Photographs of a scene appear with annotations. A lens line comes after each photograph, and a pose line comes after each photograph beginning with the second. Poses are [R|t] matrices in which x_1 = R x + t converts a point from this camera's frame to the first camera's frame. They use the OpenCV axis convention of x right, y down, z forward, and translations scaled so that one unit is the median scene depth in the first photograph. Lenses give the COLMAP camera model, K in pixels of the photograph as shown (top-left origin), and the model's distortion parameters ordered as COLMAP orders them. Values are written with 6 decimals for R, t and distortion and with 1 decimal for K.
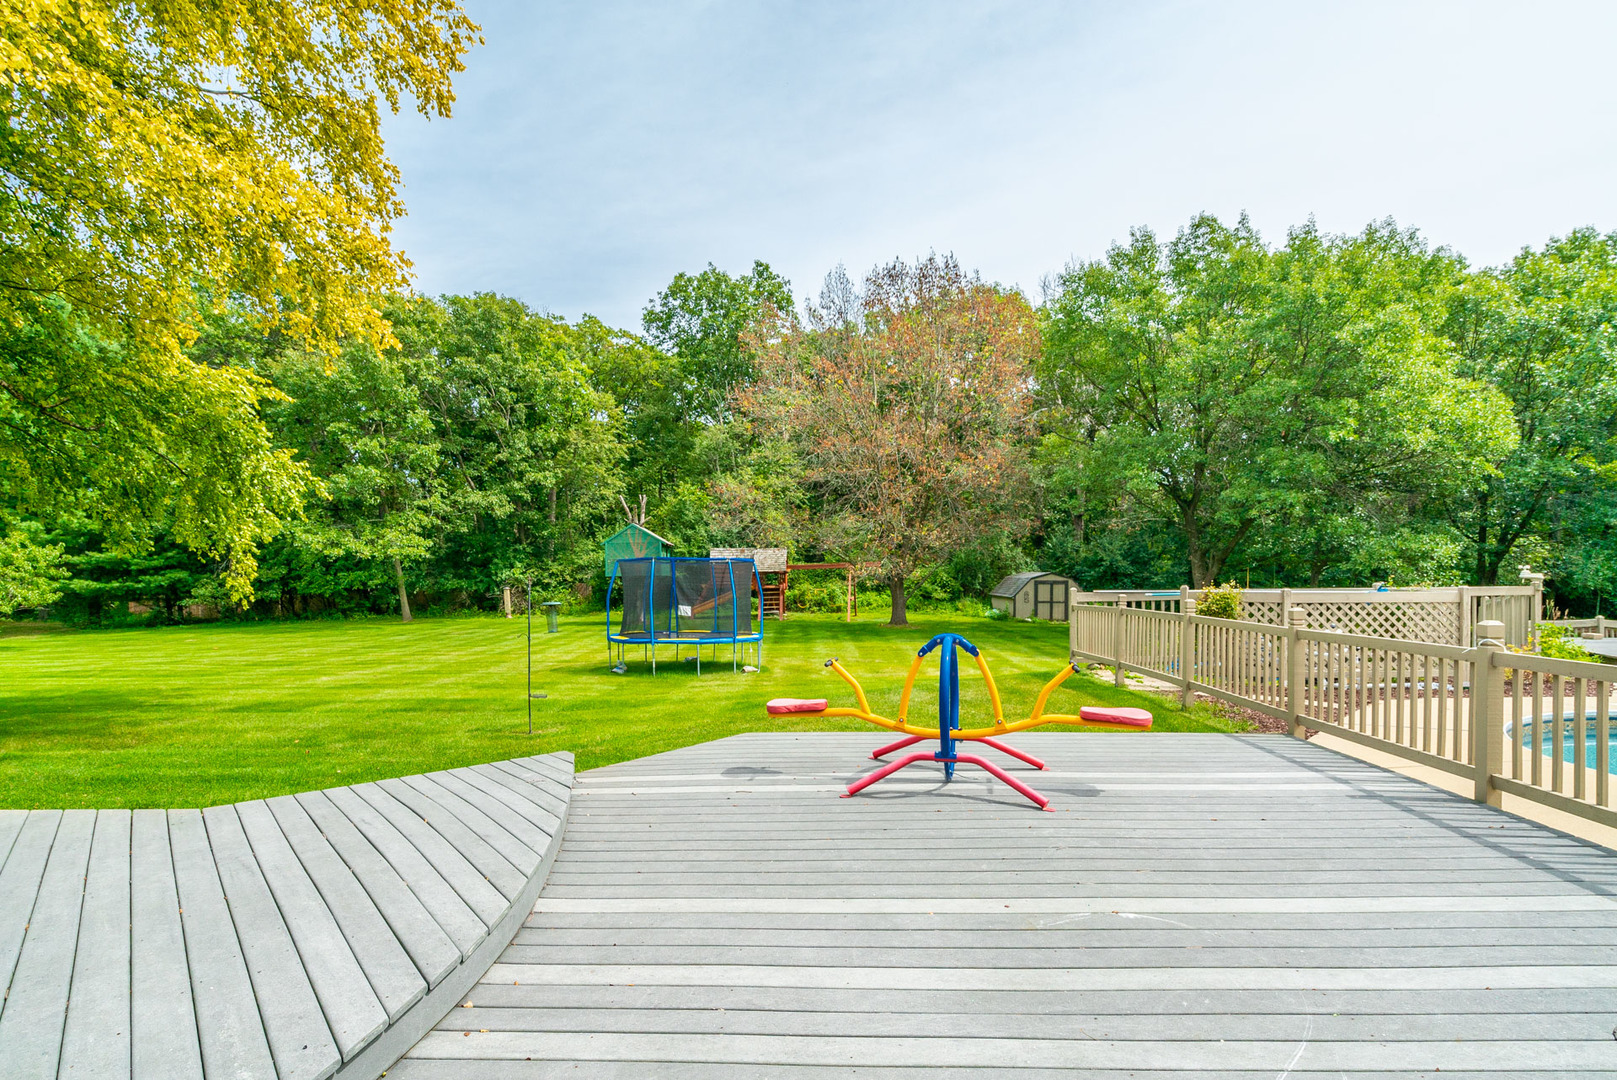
lens RADIAL K [[743.1, 0, 823.6], [0, 743.1, 599.2], [0, 0, 1]] dist [-0.006543, 0.004062]
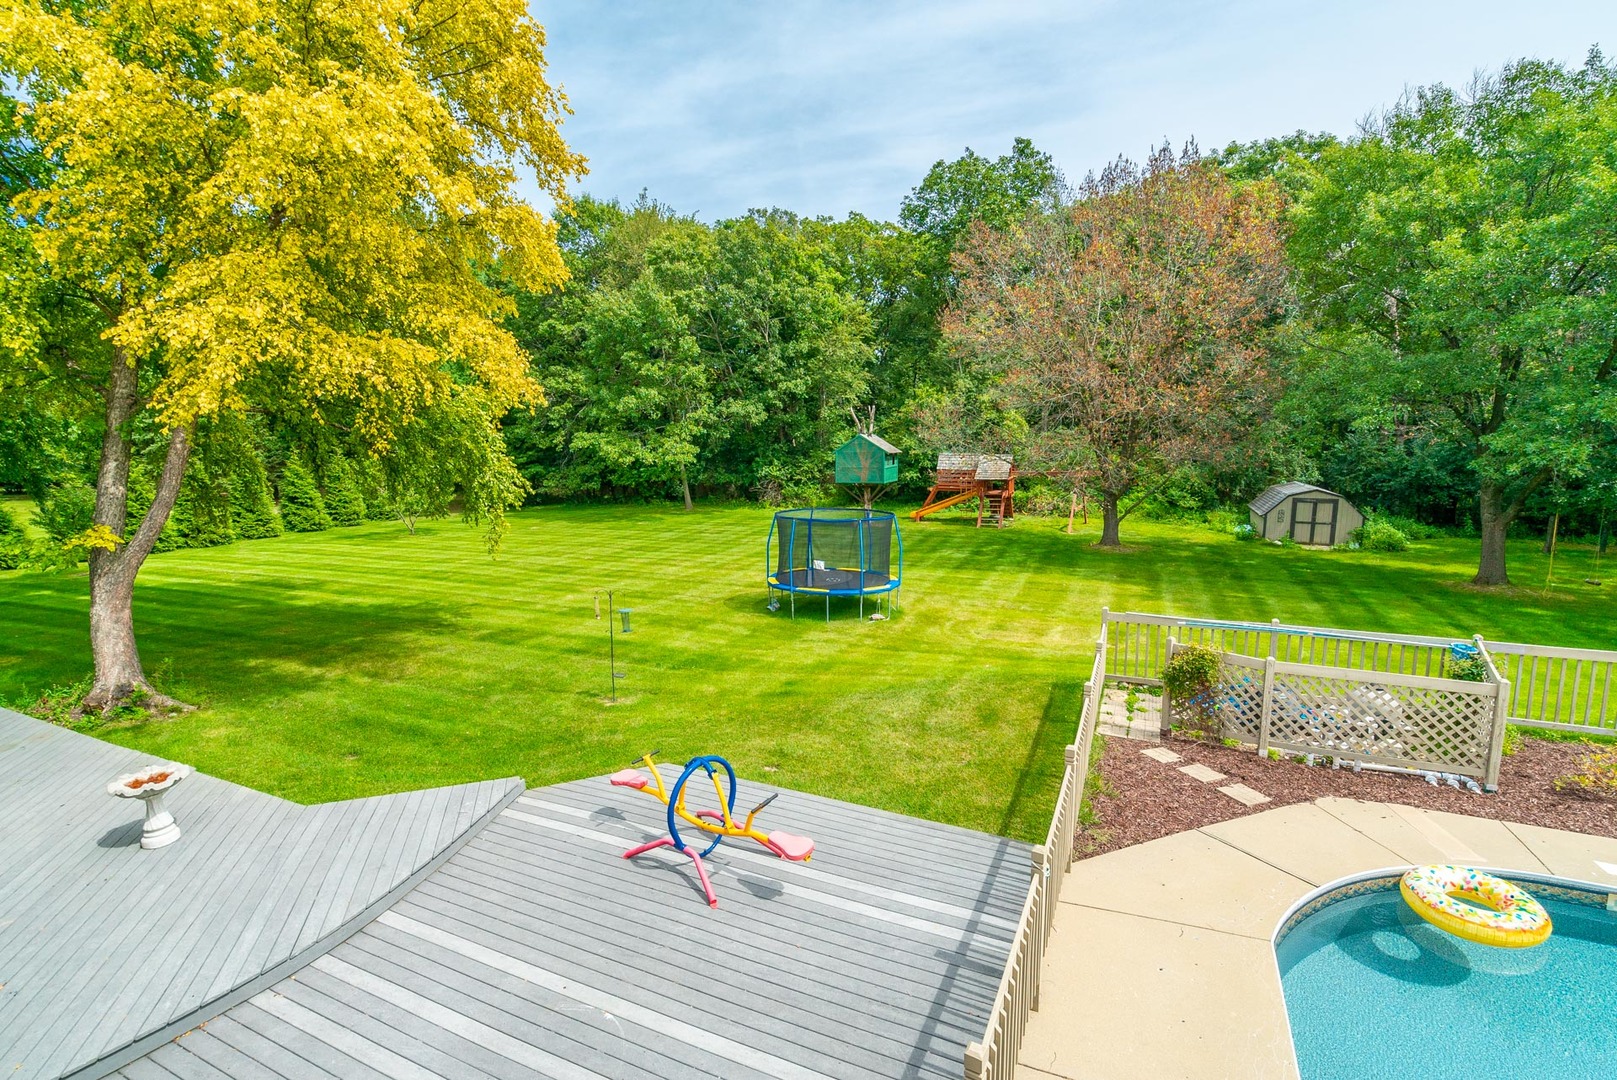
lens RADIAL K [[743.1, 0, 841.8], [0, 743.1, 538.6], [0, 0, 1]] dist [-0.006543, 0.004062]
pose [[0.927175, 0.062442, -0.369388, 0.120511], [-0.020856, 0.993086, 0.115525, -0.071069], [0.374047, -0.099408, 0.922067, -0.020922]]
